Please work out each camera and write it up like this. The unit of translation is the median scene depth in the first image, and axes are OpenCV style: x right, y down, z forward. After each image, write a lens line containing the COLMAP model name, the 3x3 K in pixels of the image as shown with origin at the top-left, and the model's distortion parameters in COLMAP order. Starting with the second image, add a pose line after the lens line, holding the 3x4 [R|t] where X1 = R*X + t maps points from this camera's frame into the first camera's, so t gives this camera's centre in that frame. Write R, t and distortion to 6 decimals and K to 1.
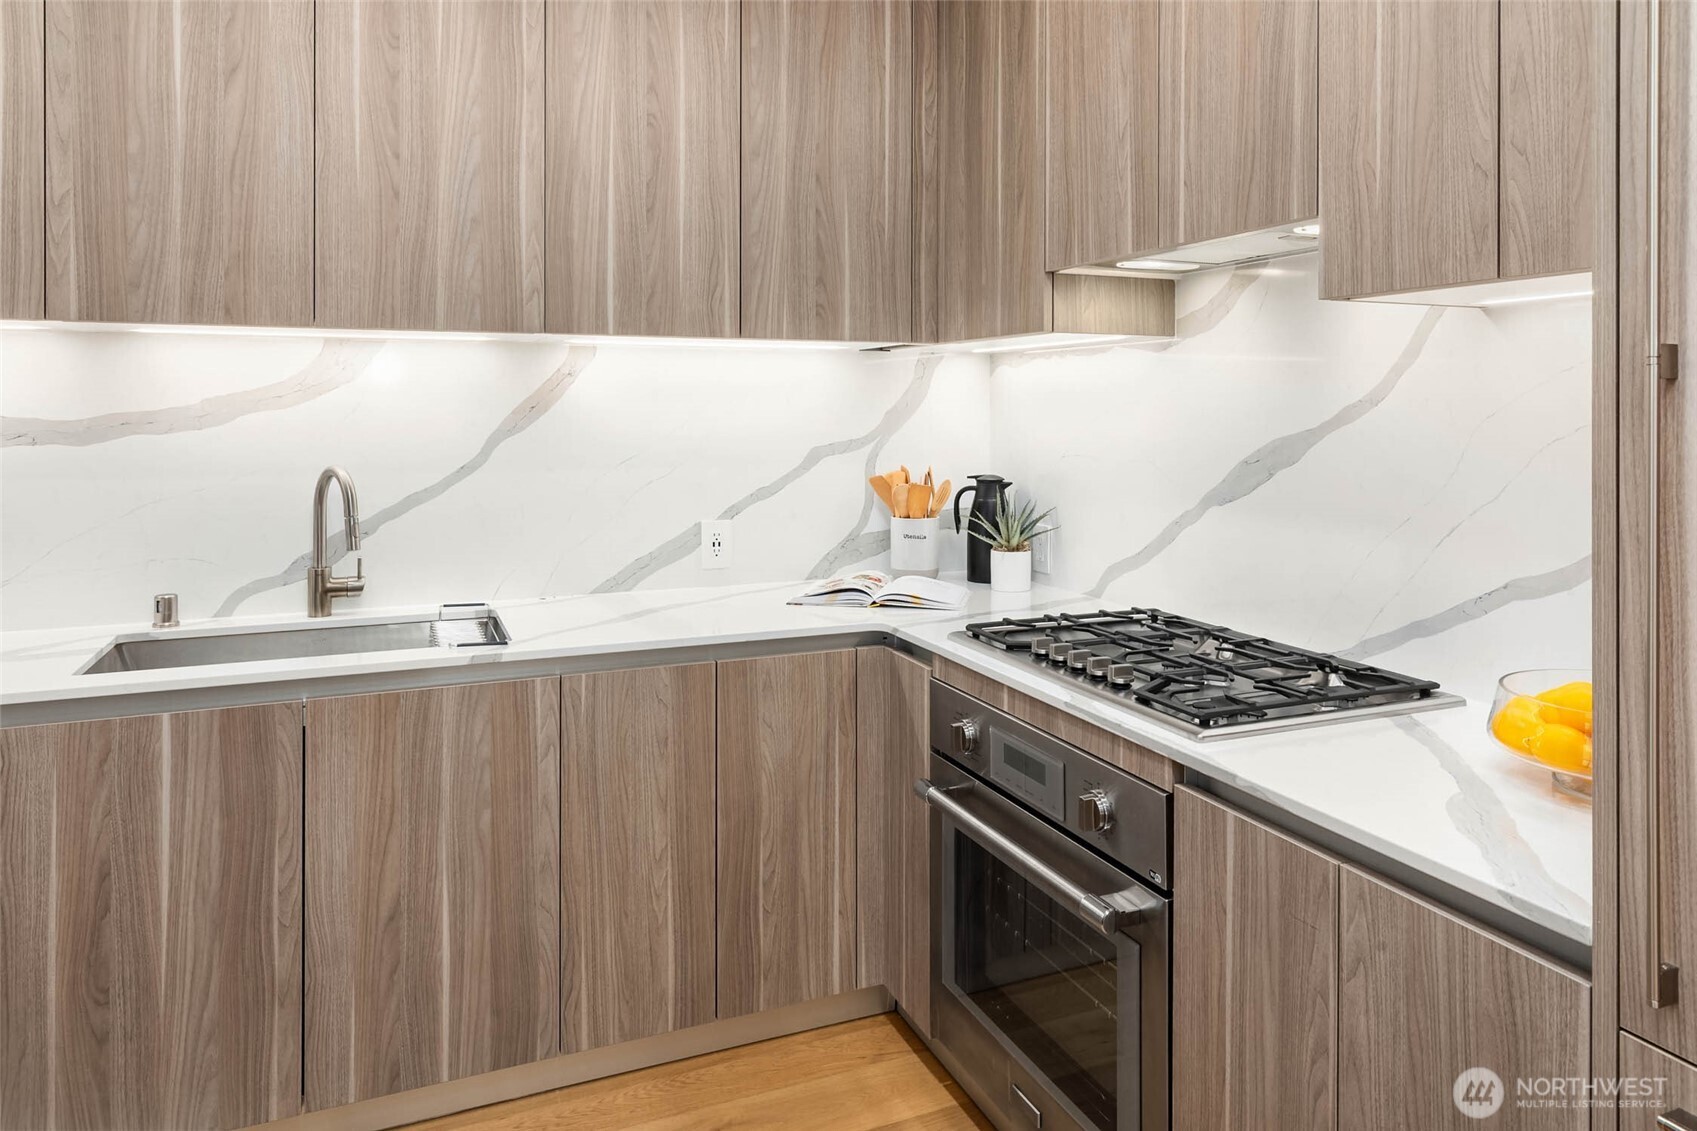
lens RADIAL K [[1115.9, 0, 849.1], [0, 1115.9, 414.1], [0, 0, 1]] dist [0.030604, -0.000125]
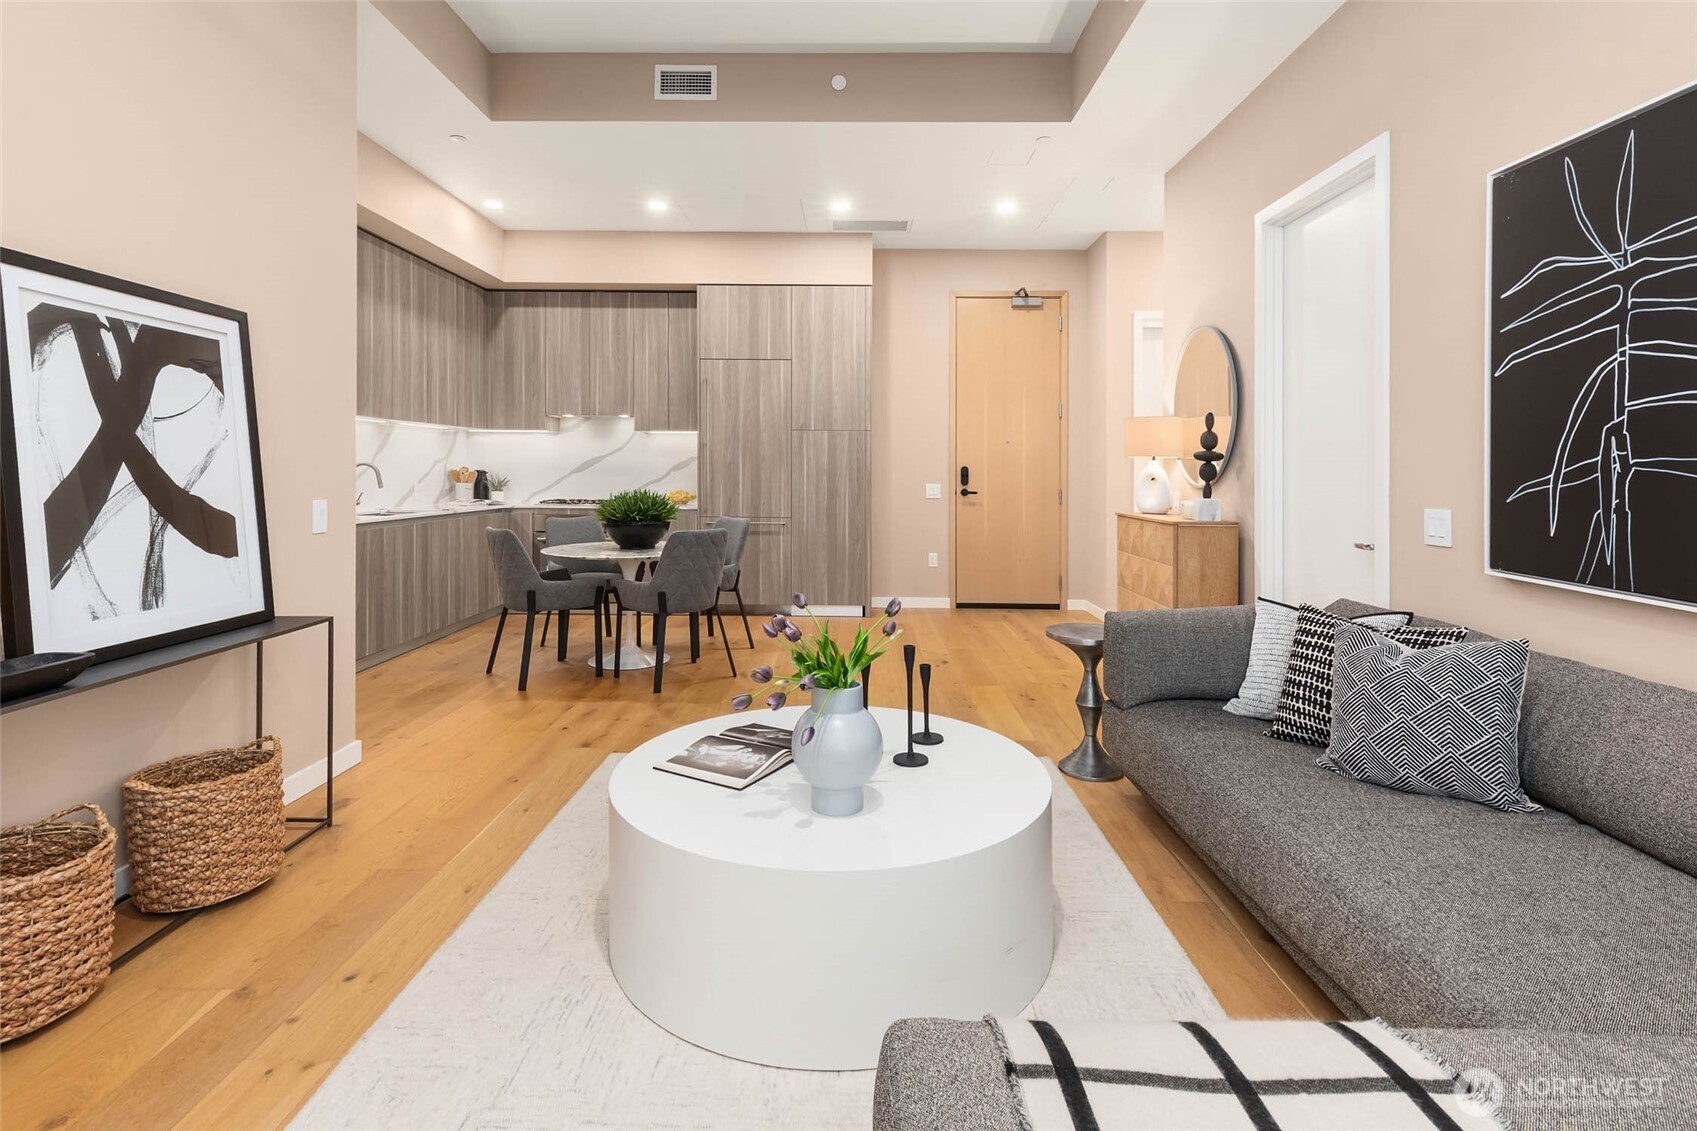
lens RADIAL K [[803.5, 0, 841.5], [0, 803.5, 463.8], [0, 0, 1]] dist [0.000716, -0.000320]
pose [[0.404949, 0.013730, 0.914236, -2.681788], [-0.005462, 0.999906, -0.012598, 0.105758], [-0.914323, 0.000108, 0.404985, -1.507173]]
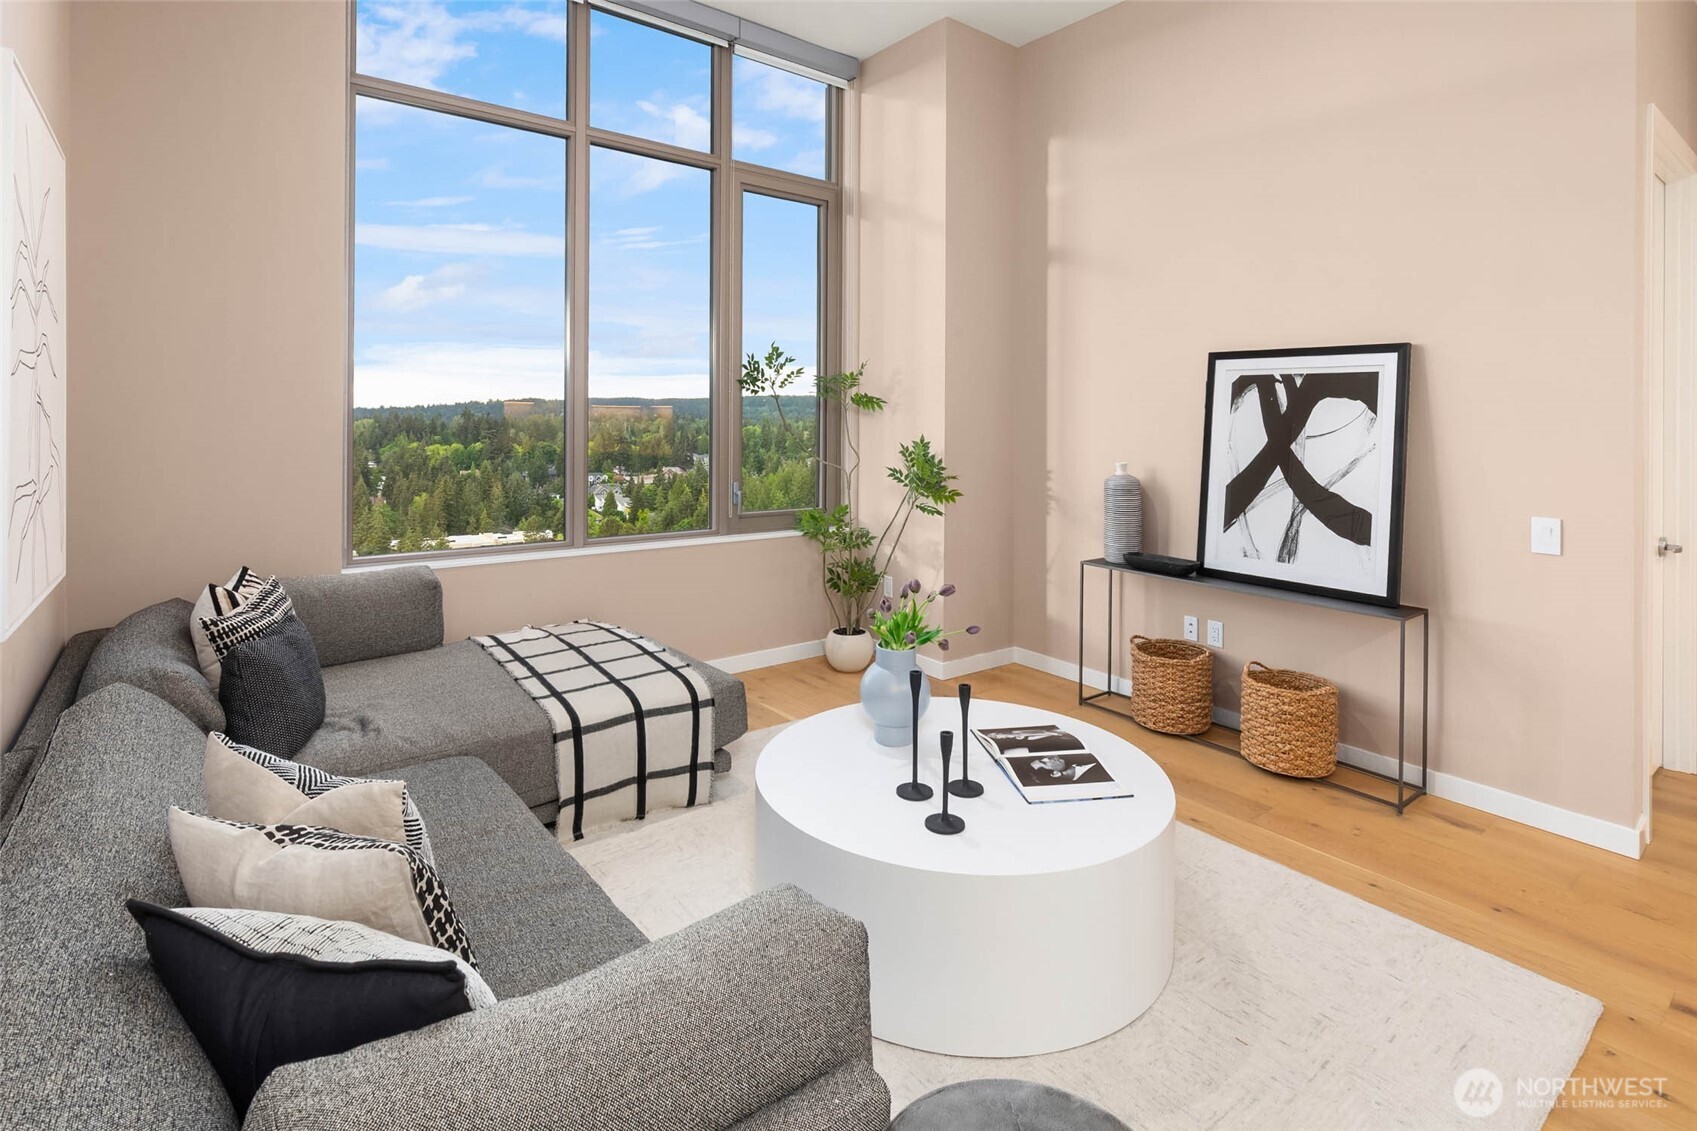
lens RADIAL K [[845.9, 0, 859.2], [0, 845.9, 418.7], [0, 0, 1]] dist [0.001525, -0.000116]
pose [[0.265058, 0.008955, -0.964191, -0.378267], [-0.018942, 0.999812, 0.004078, -0.004592], [0.964046, 0.017183, 0.265178, -1.526357]]
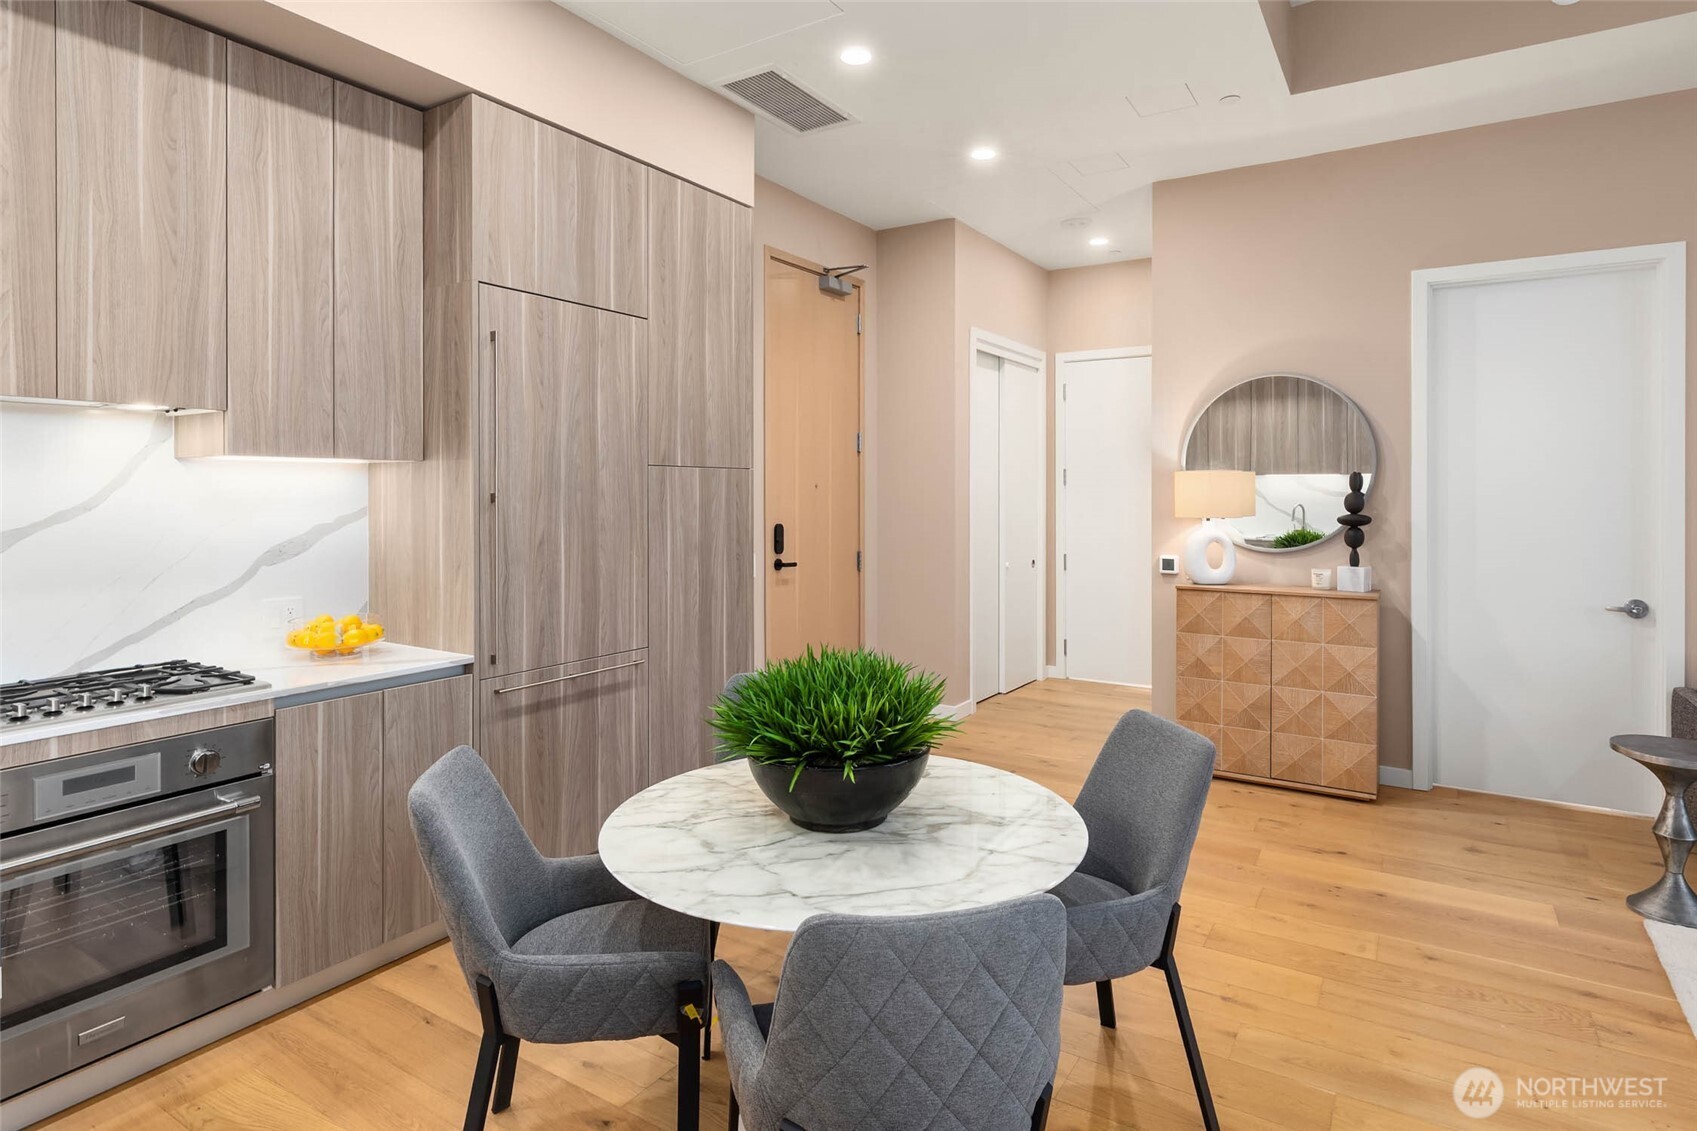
lens RADIAL K [[913.3, 0, 857.6], [0, 913.3, 485.9], [0, 0, 1]] dist [-0.001718, 0.000278]
pose [[-0.572099, 0.007450, 0.820151, -1.346882], [0.003718, 0.999972, -0.006490, -0.032376], [-0.820176, -0.000664, -0.572110, 0.937618]]
